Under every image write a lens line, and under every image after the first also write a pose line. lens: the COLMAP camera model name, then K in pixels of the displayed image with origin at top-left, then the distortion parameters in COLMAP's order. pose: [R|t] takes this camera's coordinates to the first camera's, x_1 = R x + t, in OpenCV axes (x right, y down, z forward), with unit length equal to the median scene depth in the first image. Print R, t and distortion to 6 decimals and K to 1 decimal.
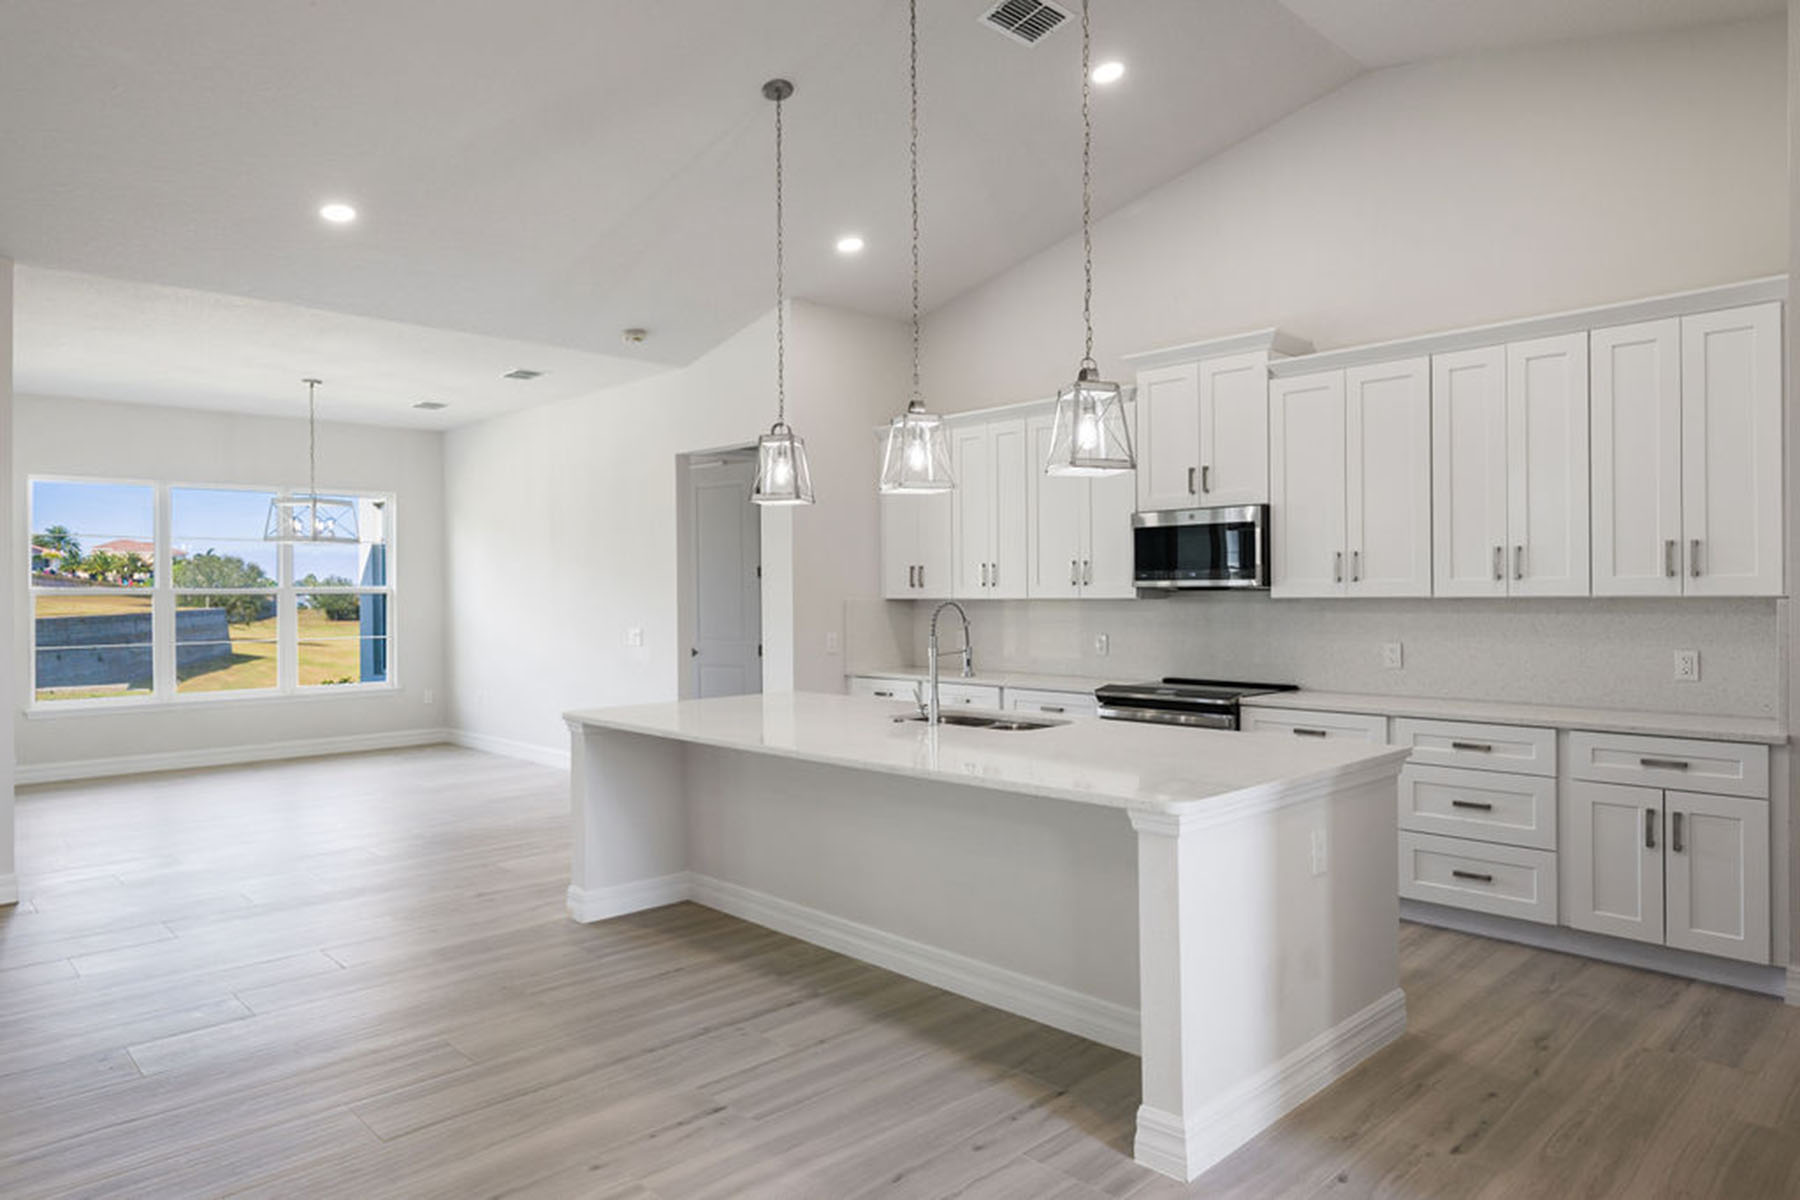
lens RADIAL K [[1101.0, 0, 881.2], [0, 1101.0, 596.0], [0, 0, 1]] dist [0.002535, 0.000782]
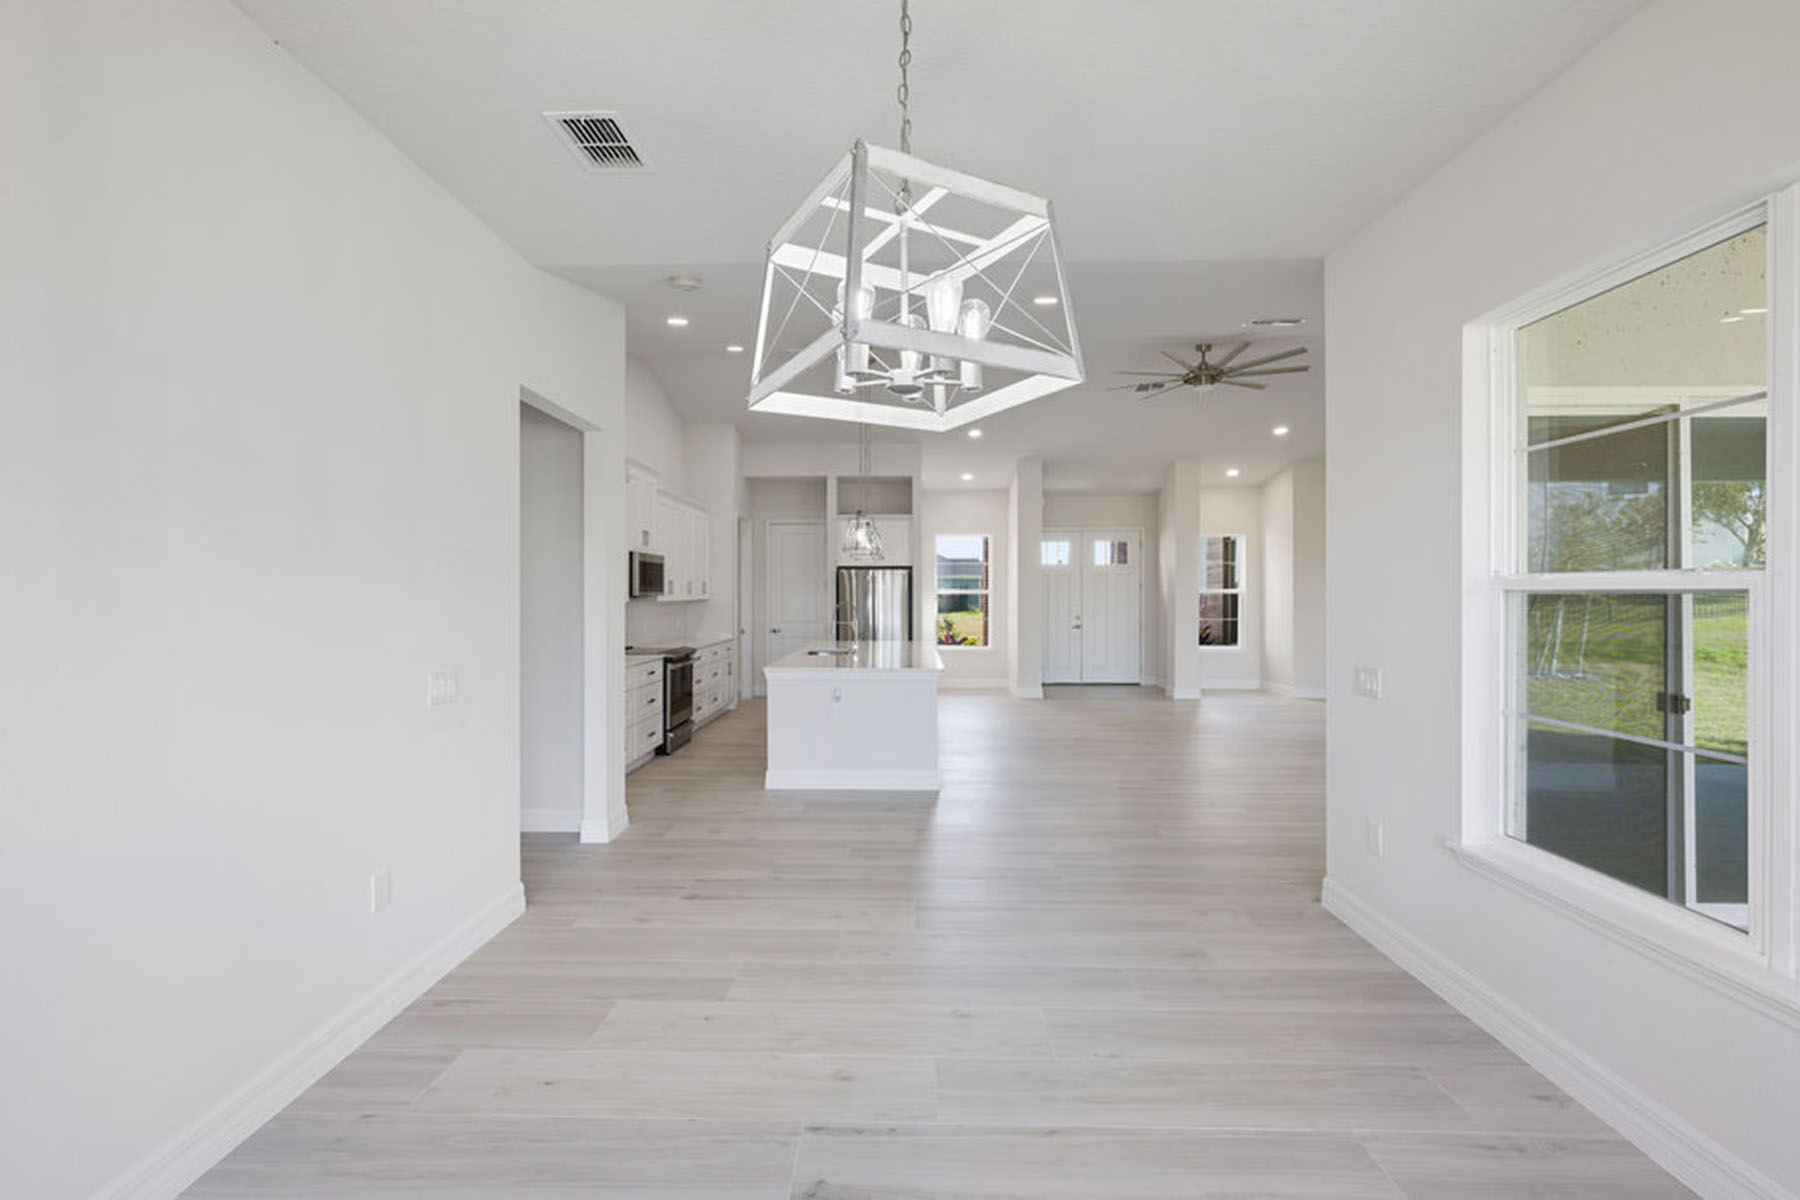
lens RADIAL K [[770.3, 0, 891.8], [0, 770.3, 597.2], [0, 0, 1]] dist [0.000410, 0.000053]
pose [[-0.711209, 0.014394, 0.702833, -1.047073], [0.020935, 0.999781, 0.000709, 0.001398], [-0.702669, 0.015218, -0.711354, 1.886763]]
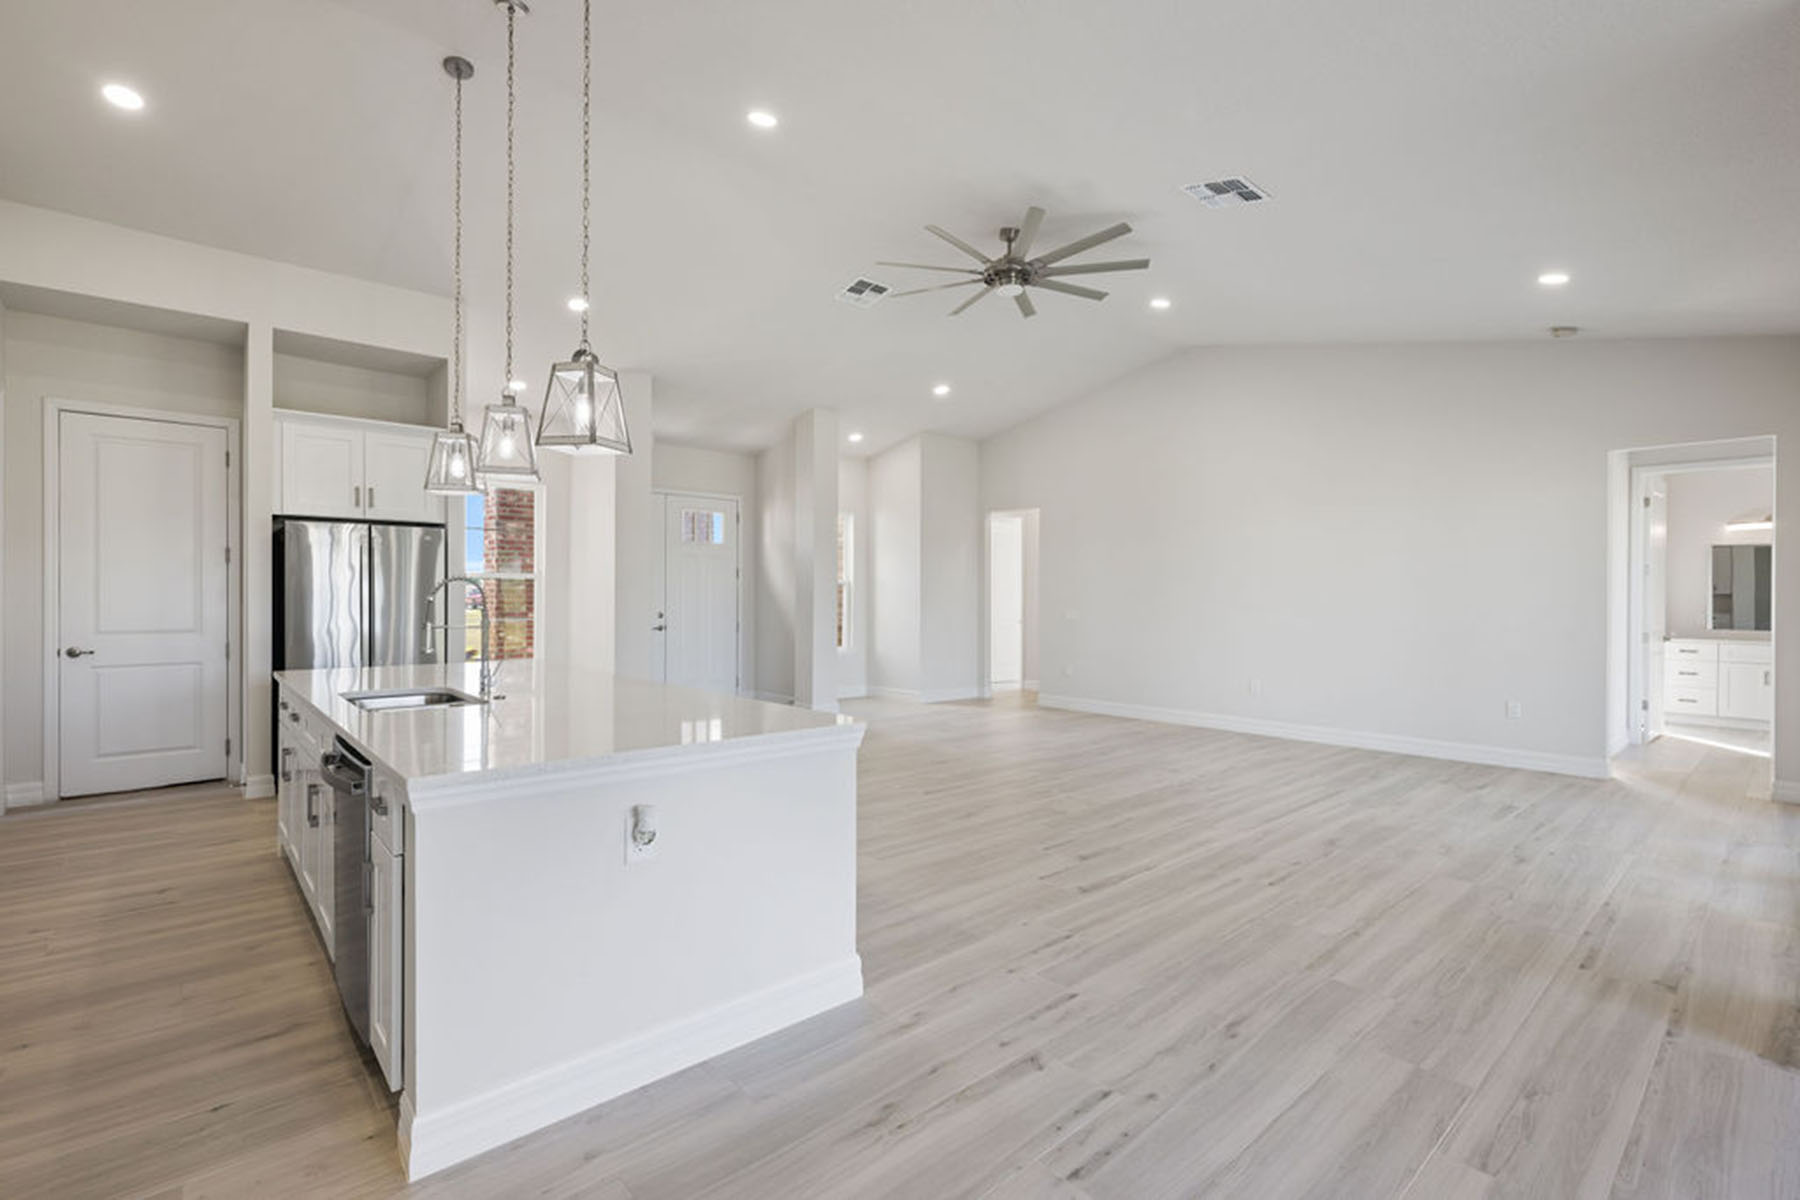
lens RADIAL K [[813.5, 0, 897.2], [0, 813.5, 597.2], [0, 0, 1]] dist [-0.002590, -0.000357]
pose [[-0.999558, 0.014494, 0.025957, -0.316047], [0.014835, 0.999805, 0.013009, 0.023380], [-0.025763, 0.013388, -0.999578, 1.550182]]
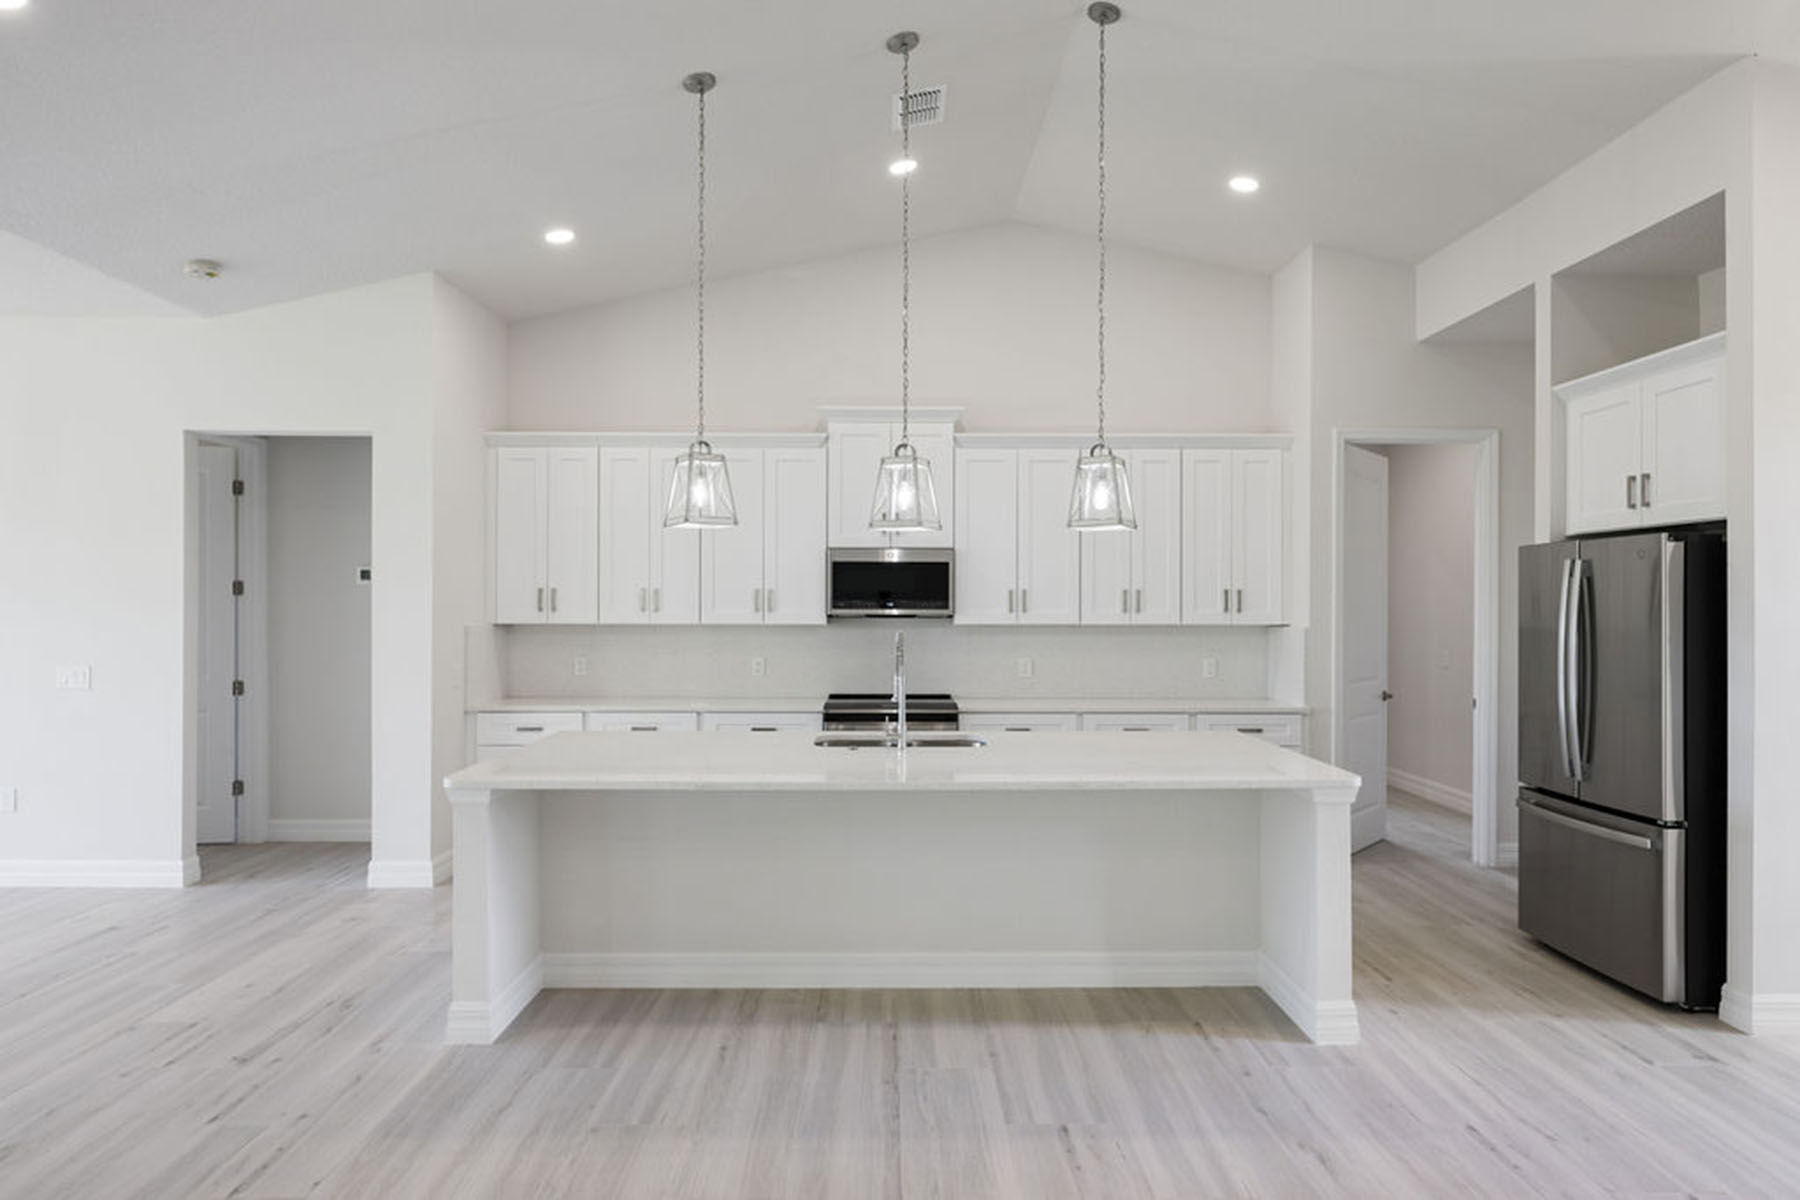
lens RADIAL K [[1053.9, 0, 895.7], [0, 1053.9, 599.6], [0, 0, 1]] dist [0.000435, 0.001206]
pose [[0.678335, 0.023081, 0.734390, -0.607169], [-0.006956, 0.999663, -0.024993, 0.004166], [-0.734720, 0.011845, 0.678267, 0.282708]]
